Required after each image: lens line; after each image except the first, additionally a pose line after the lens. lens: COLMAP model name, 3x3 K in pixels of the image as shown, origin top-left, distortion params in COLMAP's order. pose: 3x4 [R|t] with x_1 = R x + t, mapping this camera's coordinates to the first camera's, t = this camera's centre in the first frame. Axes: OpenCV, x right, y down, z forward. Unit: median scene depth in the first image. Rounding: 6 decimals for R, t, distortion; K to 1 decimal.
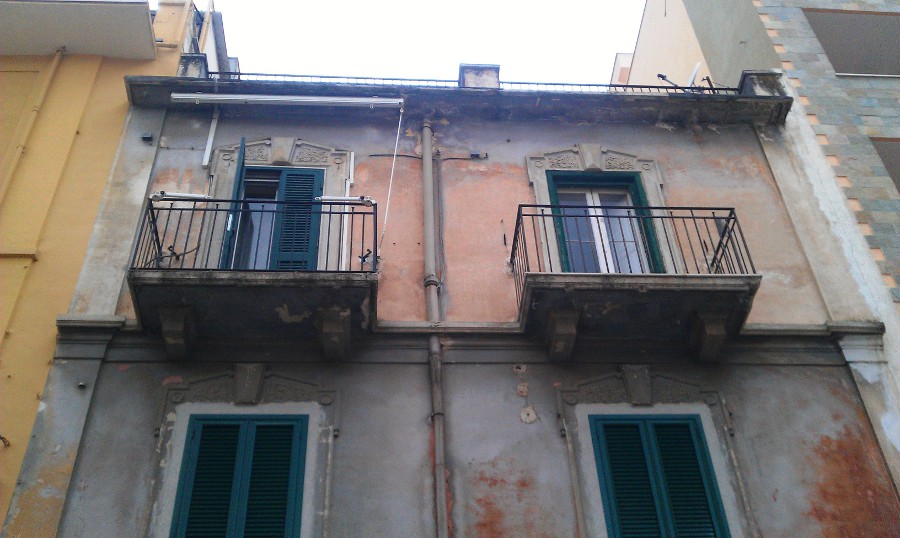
lens RADIAL K [[978.0, 0, 450.0], [0, 978.0, 269.0], [0, 0, 1]] dist [0.069988, -0.298678]
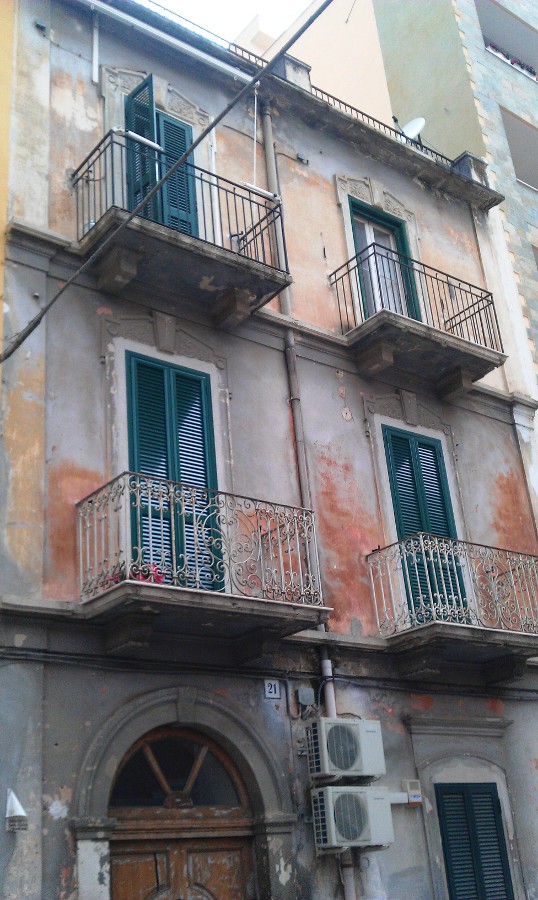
lens RADIAL K [[978.0, 0, 269.0], [0, 978.0, 450.0], [0, 0, 1]] dist [0.069988, -0.298678]
pose [[0.833495, 0.210778, 0.510743, -0.646037], [-0.353317, 0.914009, 0.199385, -0.029145], [-0.424798, -0.346640, 0.836294, -0.056657]]
